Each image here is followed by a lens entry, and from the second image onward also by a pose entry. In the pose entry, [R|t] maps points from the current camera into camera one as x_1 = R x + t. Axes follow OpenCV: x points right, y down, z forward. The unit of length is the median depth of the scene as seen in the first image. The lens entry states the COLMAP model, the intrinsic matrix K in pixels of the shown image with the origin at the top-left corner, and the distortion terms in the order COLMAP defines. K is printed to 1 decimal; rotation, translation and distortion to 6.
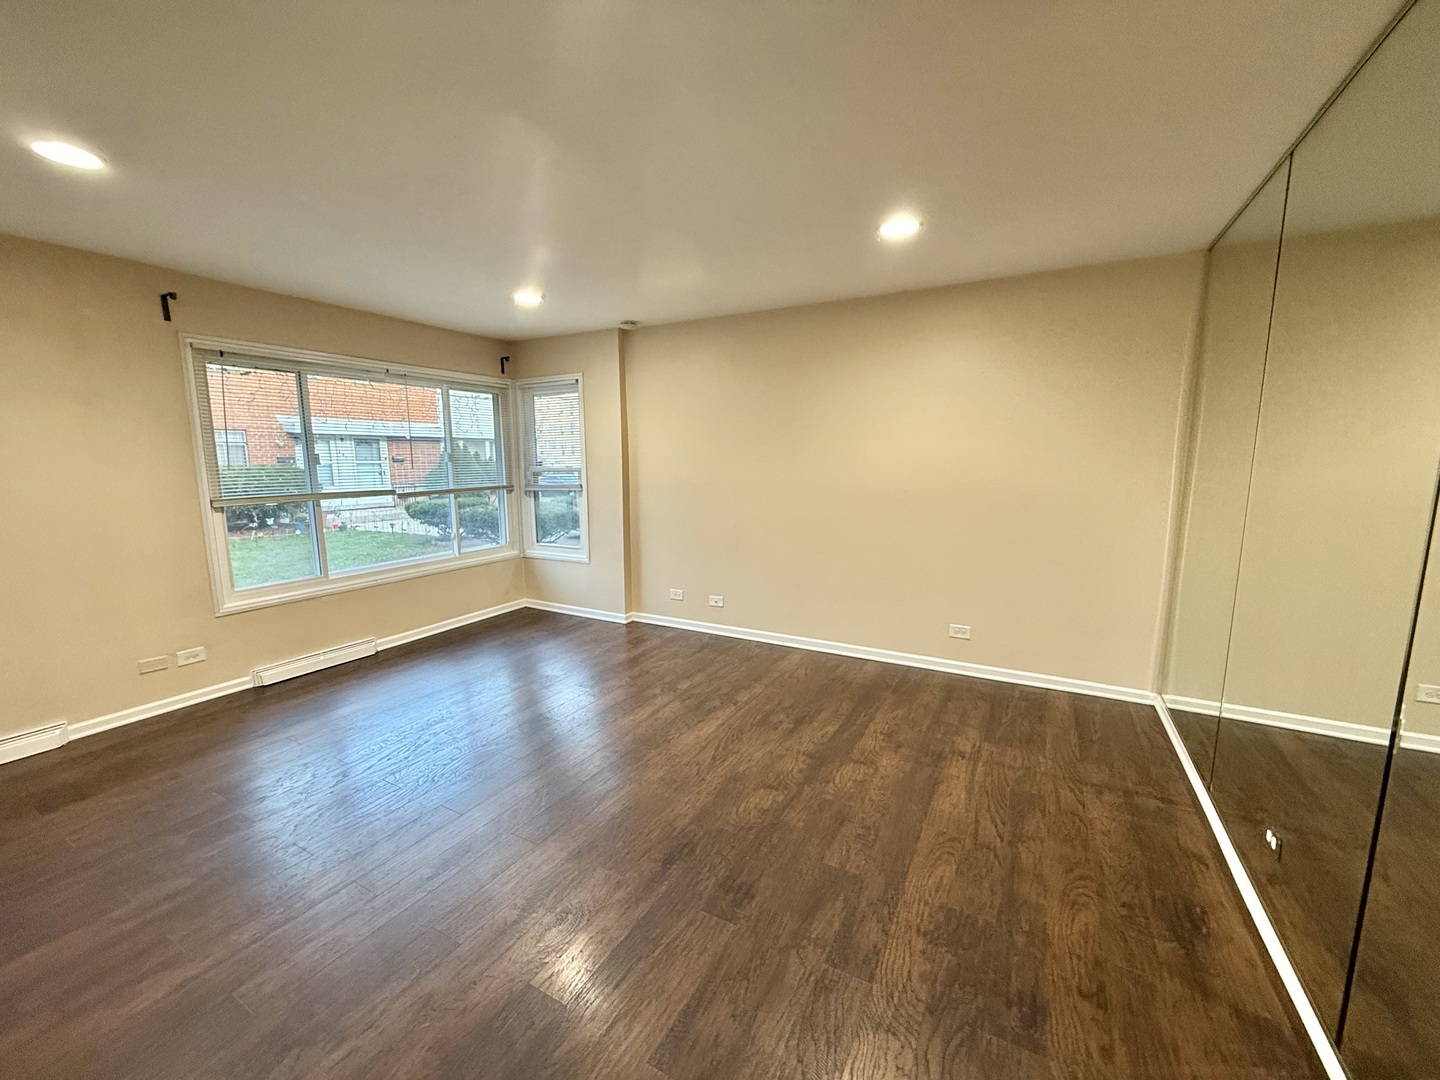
lens RADIAL K [[573.8, 0, 717.5], [0, 573.8, 540.8], [0, 0, 1]] dist [-0.001764, -0.000007]
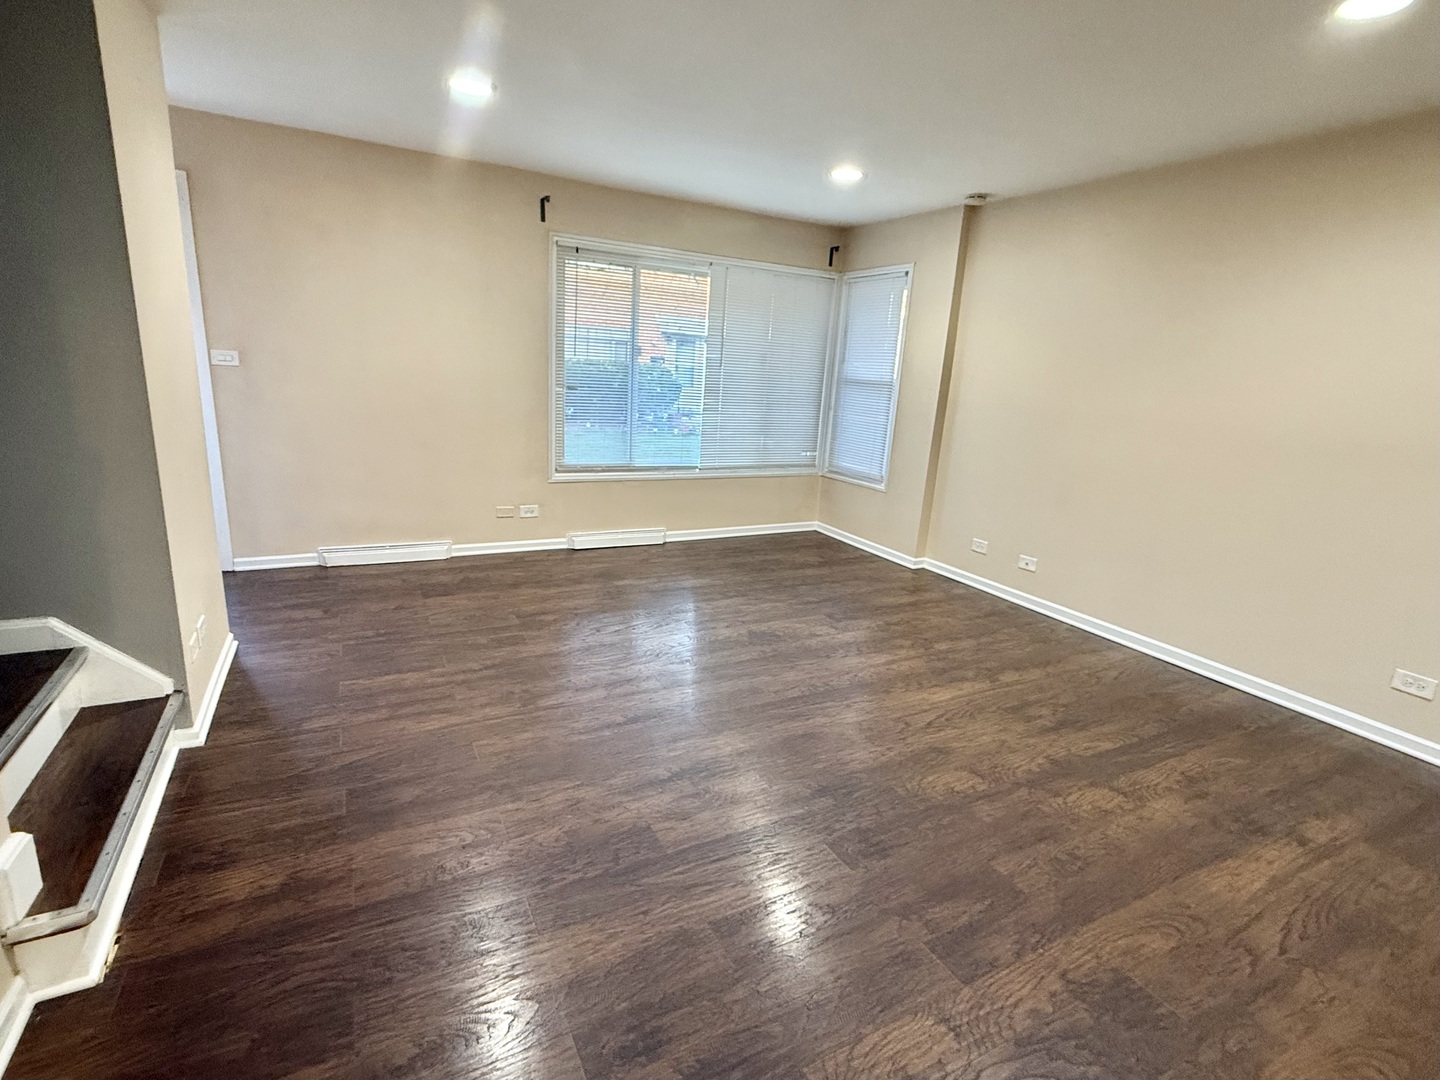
lens RADIAL K [[689.8, 0, 715.9], [0, 689.8, 538.5], [0, 0, 1]] dist [-0.001929, -0.000330]
pose [[0.835886, 0.186613, -0.516207, 0.174588], [-0.141458, 0.981905, 0.125906, 0.021416], [0.530362, -0.032221, 0.847159, -0.019417]]
